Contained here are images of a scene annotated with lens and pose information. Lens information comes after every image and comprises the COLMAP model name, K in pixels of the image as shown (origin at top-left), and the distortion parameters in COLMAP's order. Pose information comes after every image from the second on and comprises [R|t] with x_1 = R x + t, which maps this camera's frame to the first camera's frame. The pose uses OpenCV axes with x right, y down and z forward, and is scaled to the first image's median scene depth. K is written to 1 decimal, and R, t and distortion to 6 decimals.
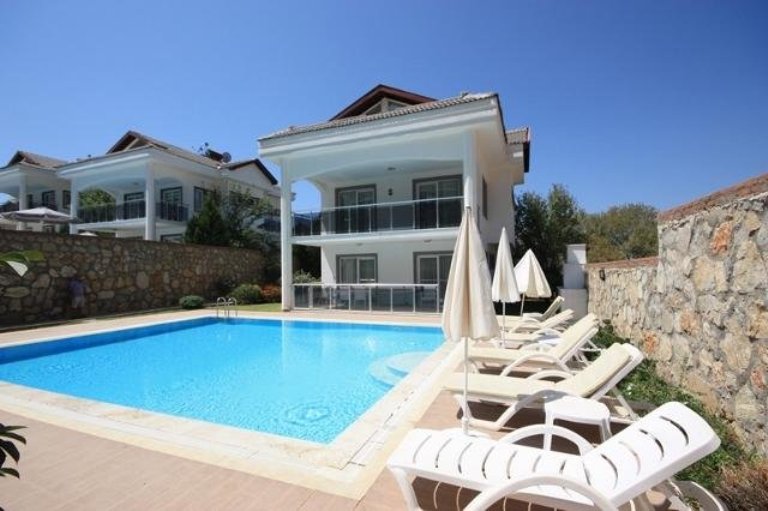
lens RADIAL K [[357.9, 0, 389.0], [0, 357.9, 258.3], [0, 0, 1]] dist [-0.008474, -0.001468]
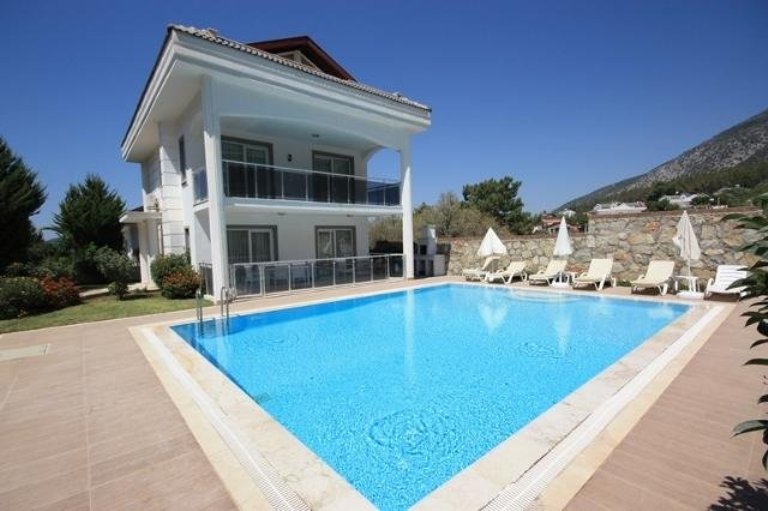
lens RADIAL K [[357.9, 0, 388.8], [0, 357.9, 258.2], [0, 0, 1]] dist [-0.008474, -0.001468]
pose [[0.456673, -0.039436, 0.888760, -0.703170], [-0.009989, 0.998727, 0.049448, 0.020459], [-0.889579, -0.031460, 0.455697, 0.371628]]
